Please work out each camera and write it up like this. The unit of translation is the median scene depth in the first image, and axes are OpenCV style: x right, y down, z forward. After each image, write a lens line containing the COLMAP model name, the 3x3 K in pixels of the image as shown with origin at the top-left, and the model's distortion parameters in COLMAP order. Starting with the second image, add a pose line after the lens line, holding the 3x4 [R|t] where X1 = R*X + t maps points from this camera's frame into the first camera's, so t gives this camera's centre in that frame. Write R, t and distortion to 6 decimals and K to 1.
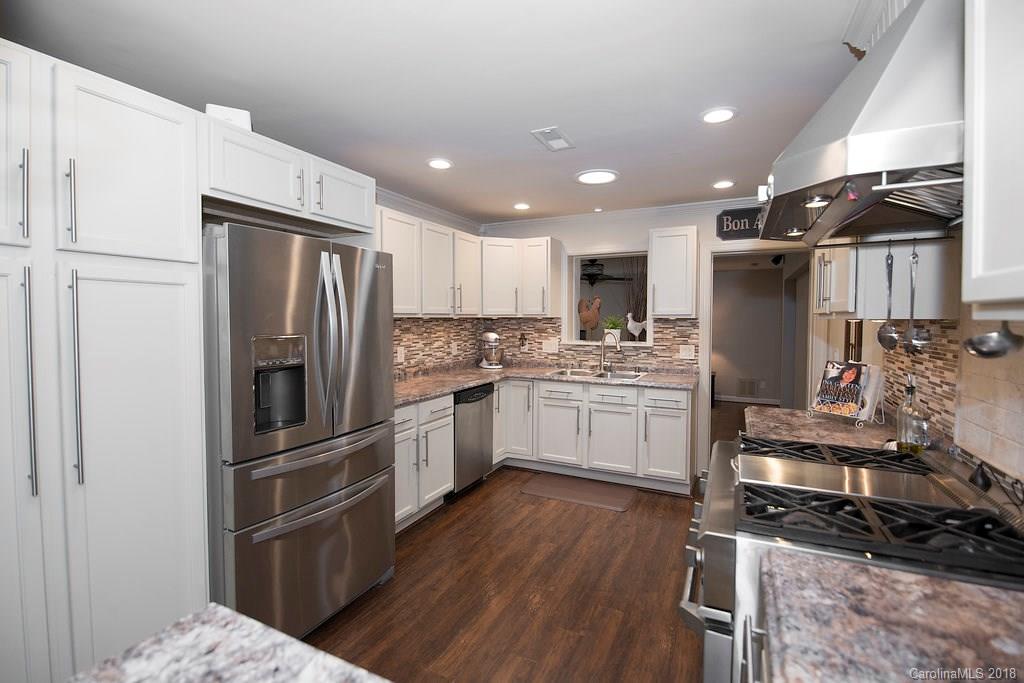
lens RADIAL K [[468.7, 0, 501.8], [0, 468.7, 336.4], [0, 0, 1]] dist [-0.011655, -0.000305]
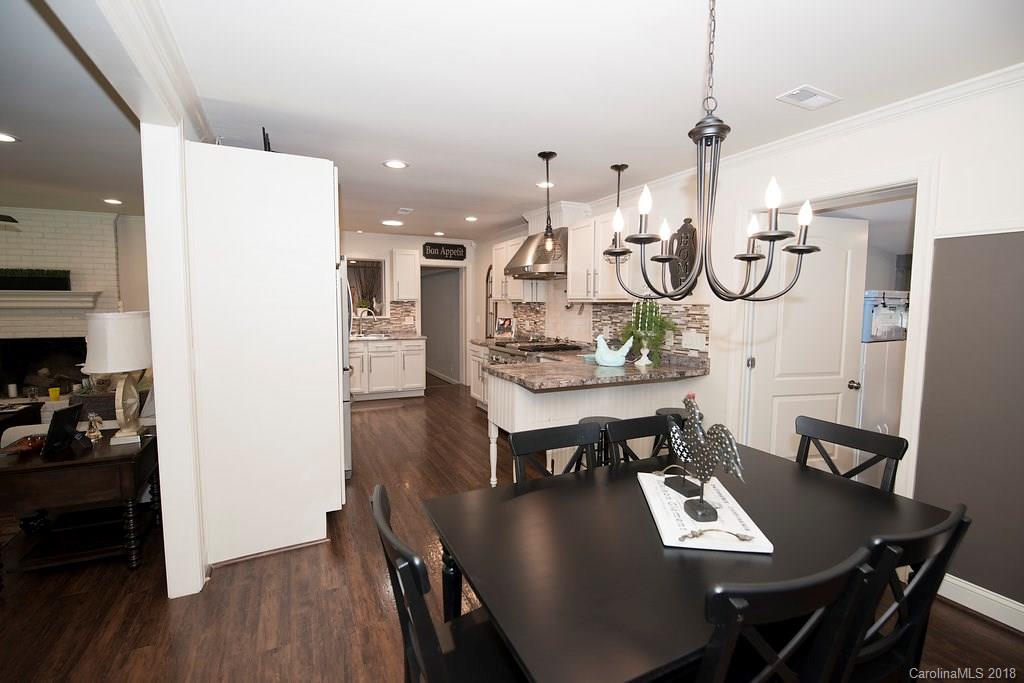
lens RADIAL K [[459.7, 0, 514.7], [0, 459.7, 336.5], [0, 0, 1]] dist [-0.001495, -0.022137]
pose [[0.600476, -0.056060, 0.797675, -0.722315], [0.025871, 0.998379, 0.050690, 0.015864], [-0.799224, -0.009802, 0.600953, -0.341542]]
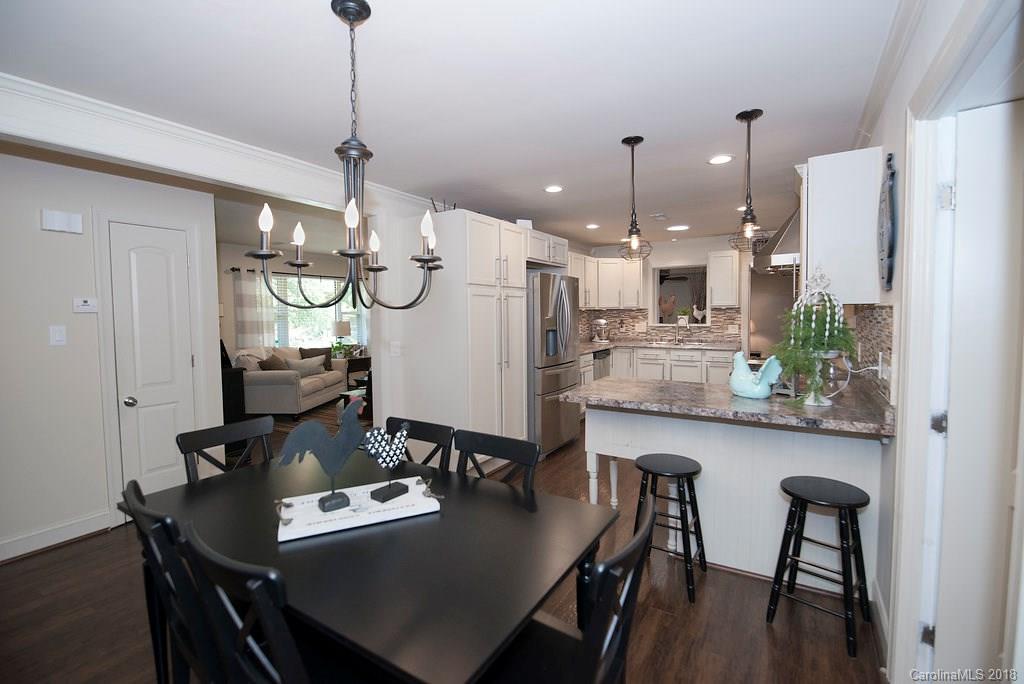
lens RADIAL K [[468.7, 0, 501.8], [0, 468.7, 336.9], [0, 0, 1]] dist [-0.011655, -0.000305]
pose [[0.994936, -0.009718, -0.100041, -0.209987], [0.011177, 0.999839, 0.014041, 0.027066], [0.099888, -0.015088, 0.994884, -0.608000]]
